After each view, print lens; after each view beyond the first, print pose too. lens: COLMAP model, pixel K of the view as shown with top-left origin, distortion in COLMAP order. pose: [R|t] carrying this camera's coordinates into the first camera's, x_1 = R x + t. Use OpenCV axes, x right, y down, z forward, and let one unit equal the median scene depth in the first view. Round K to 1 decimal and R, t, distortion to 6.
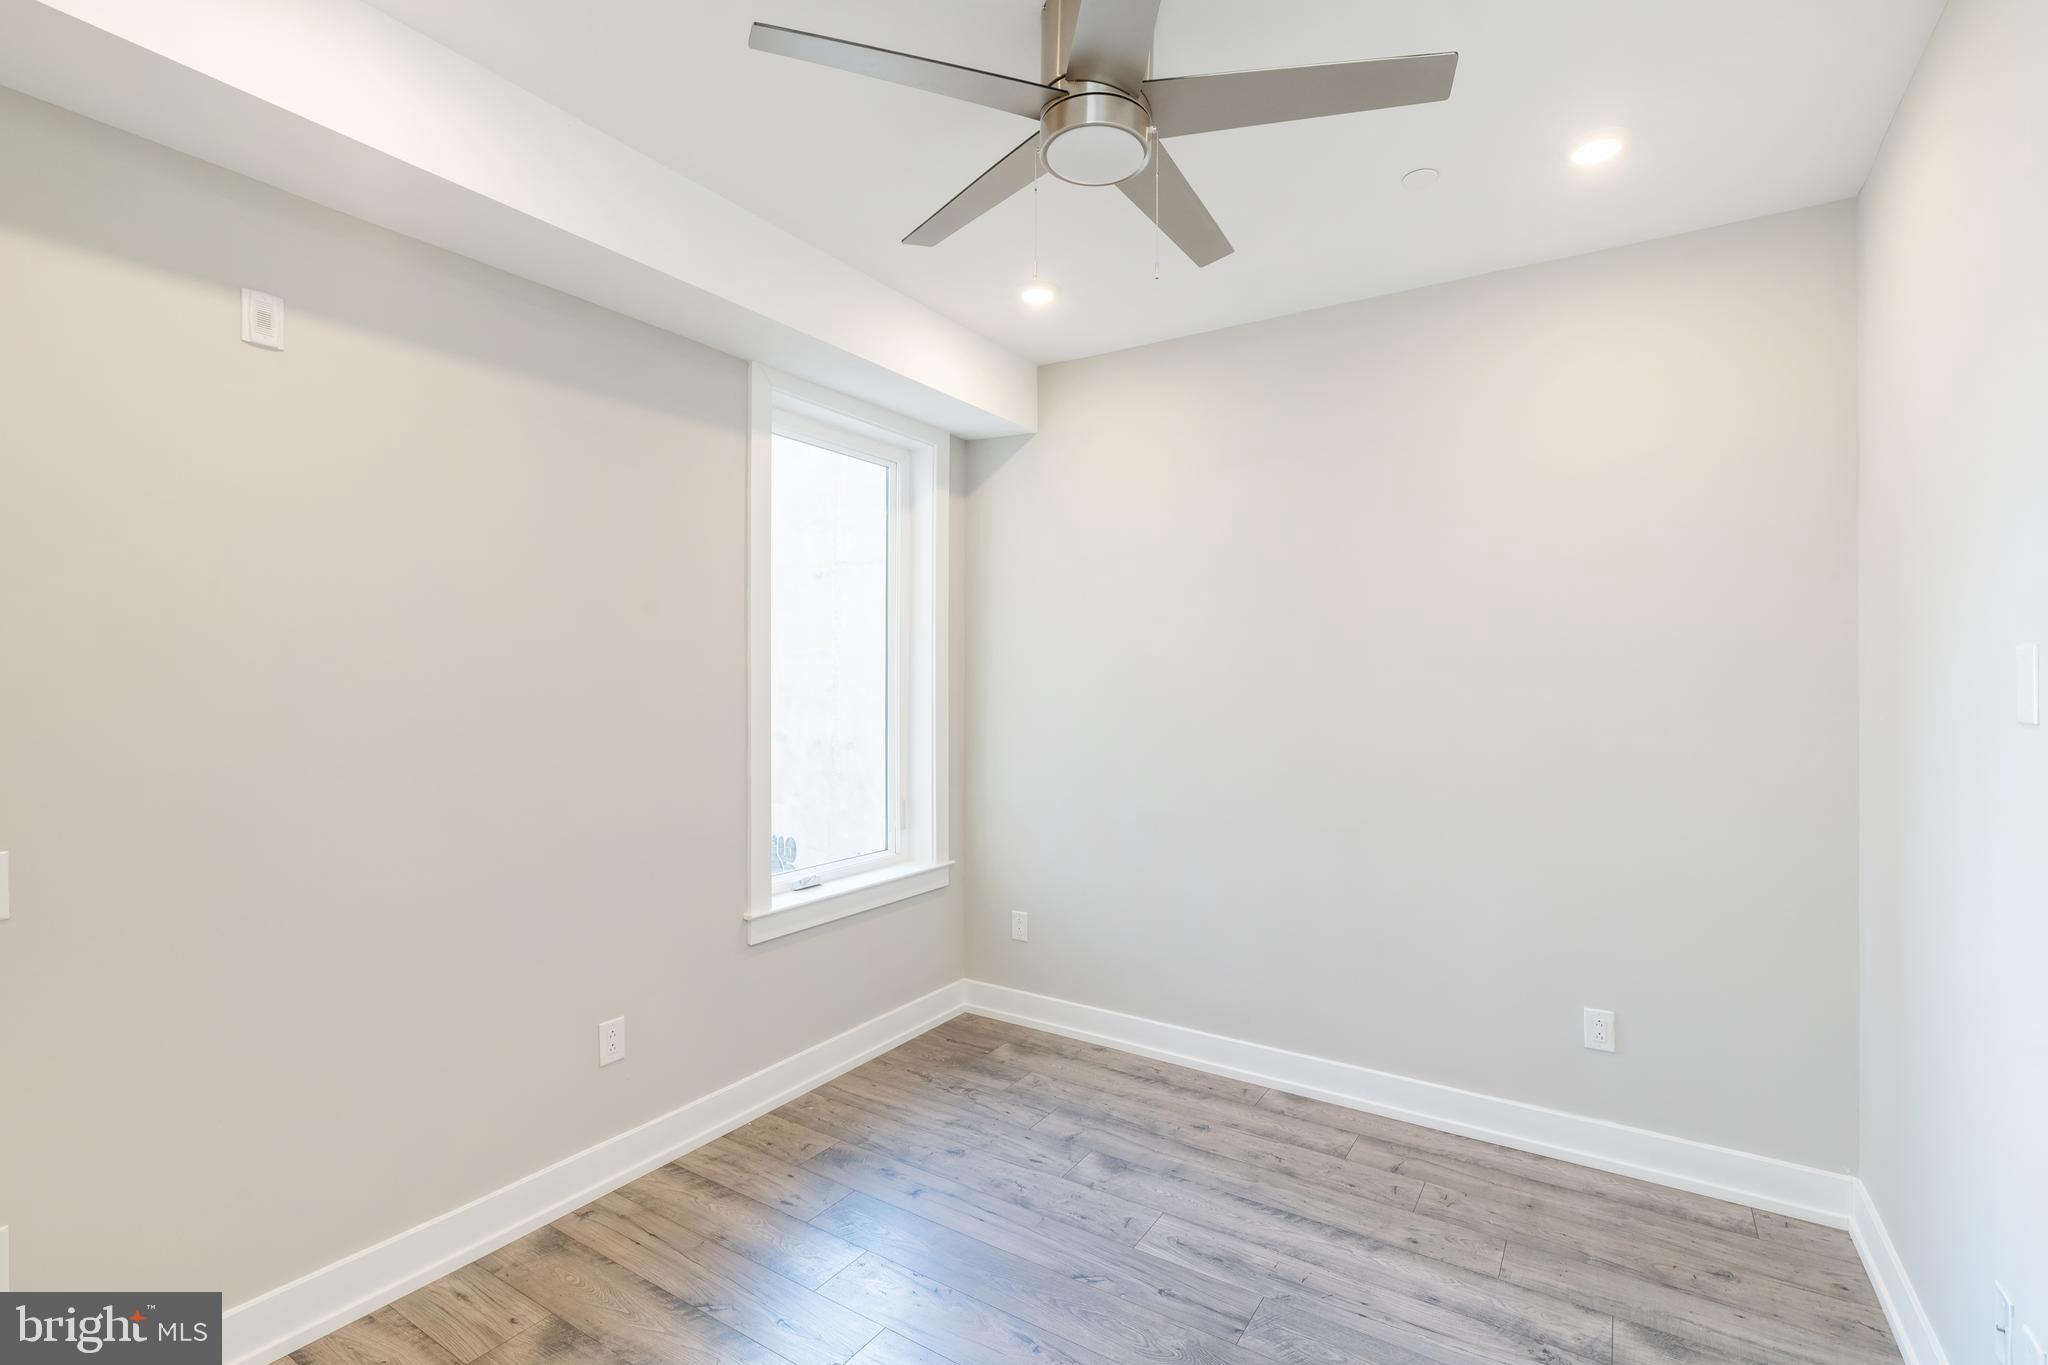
lens RADIAL K [[928.9, 0, 1026.8], [0, 928.9, 685.8], [0, 0, 1]] dist [0.008217, -0.001868]
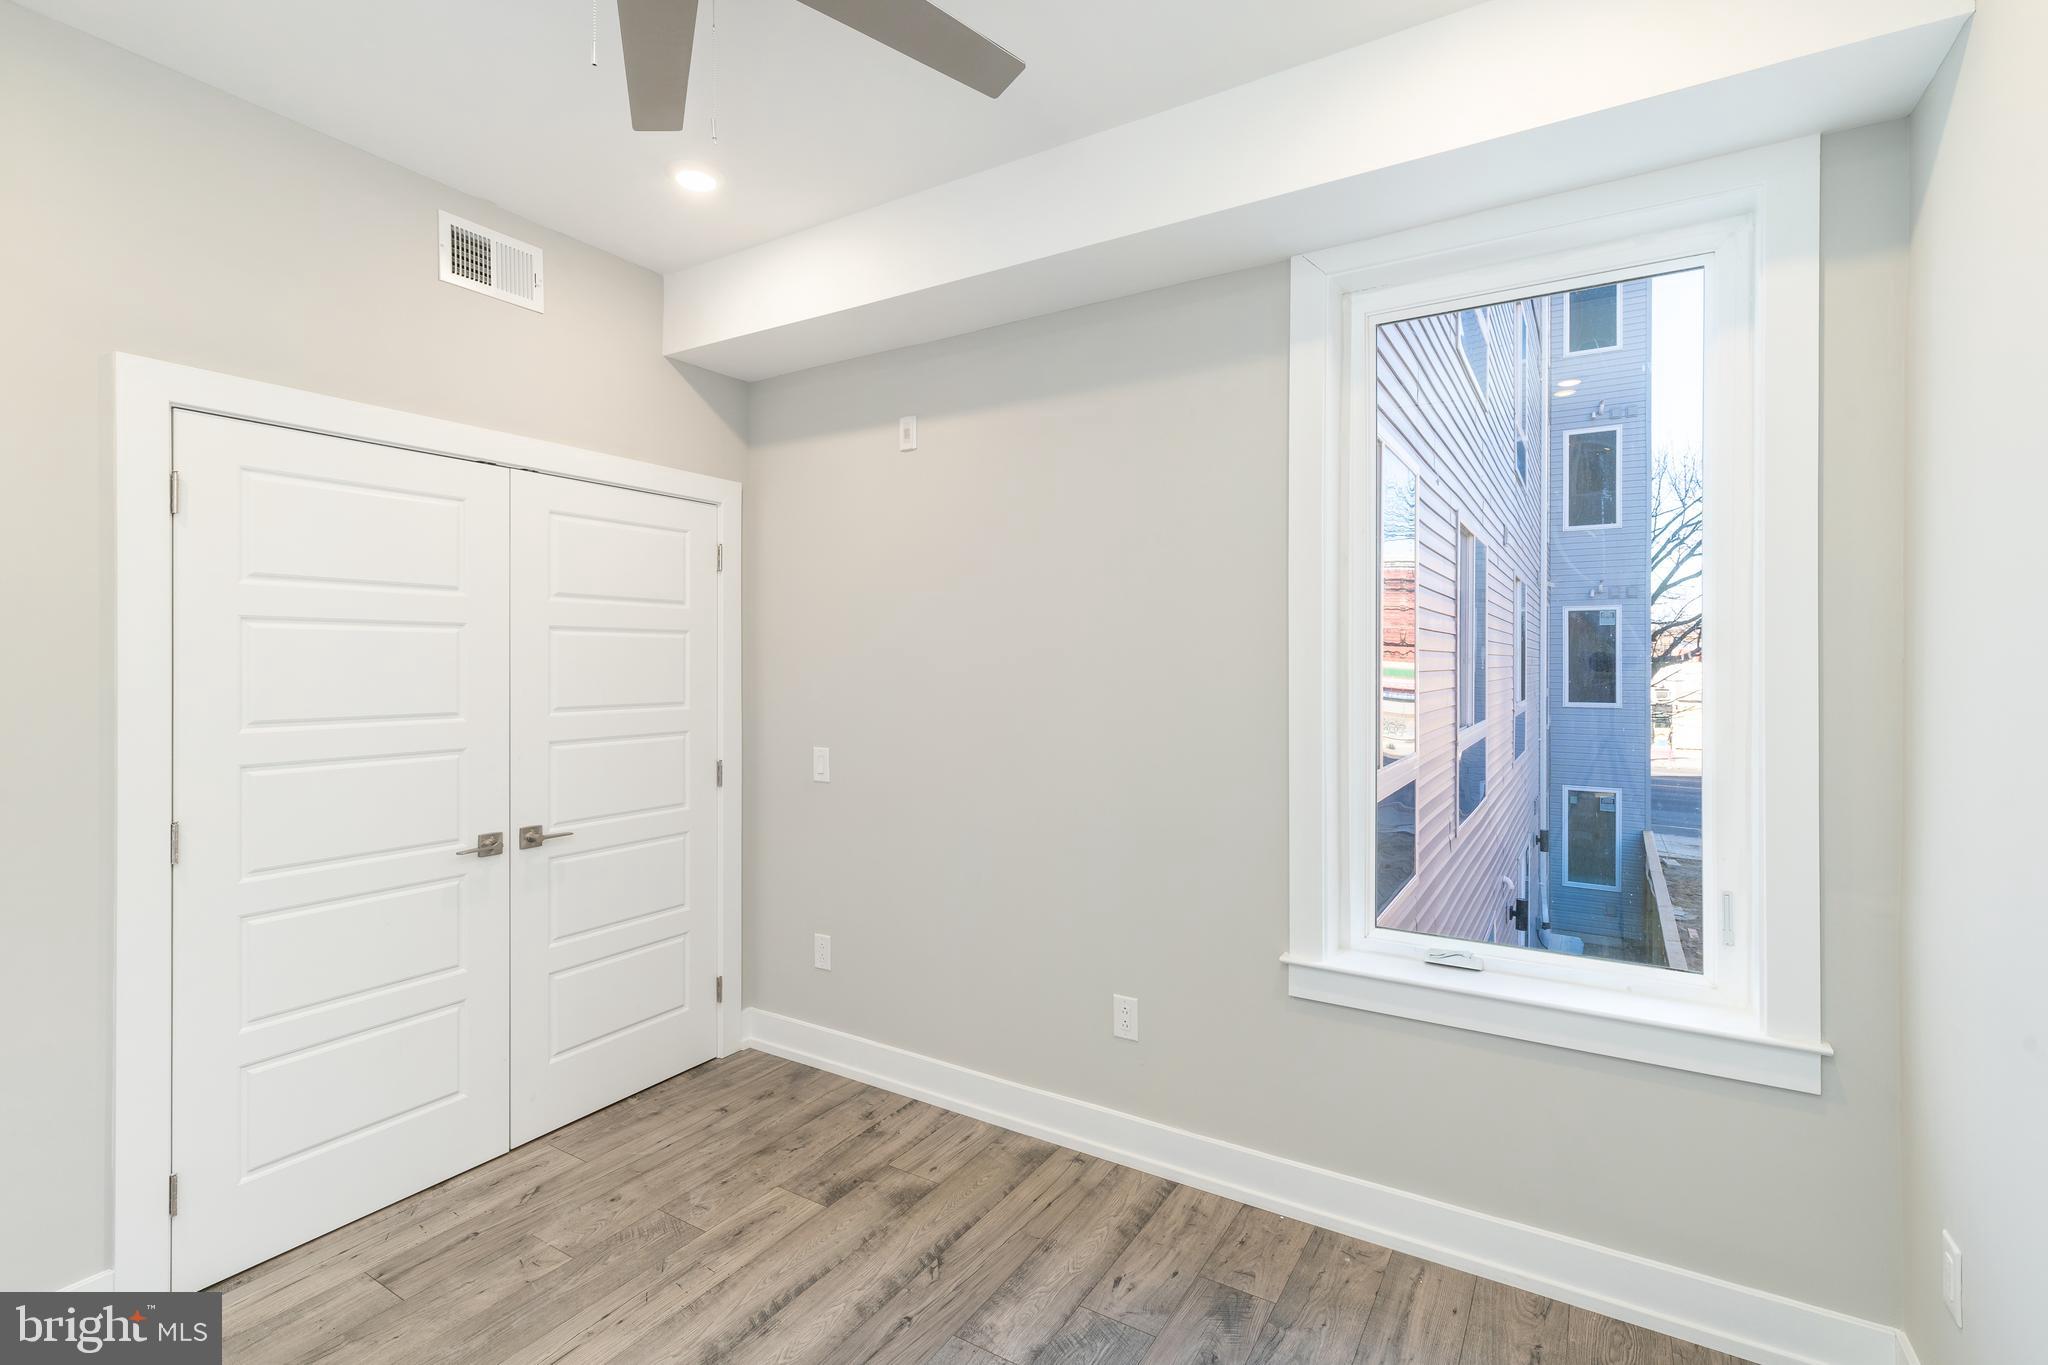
lens RADIAL K [[928.9, 0, 1028.2], [0, 928.9, 667.1], [0, 0, 1]] dist [0.008217, -0.001868]
pose [[0.020062, 0.006575, -0.999777, 0.546530], [-0.002551, 0.999975, 0.006525, -0.006602], [0.999795, 0.002420, 0.020078, 0.848225]]
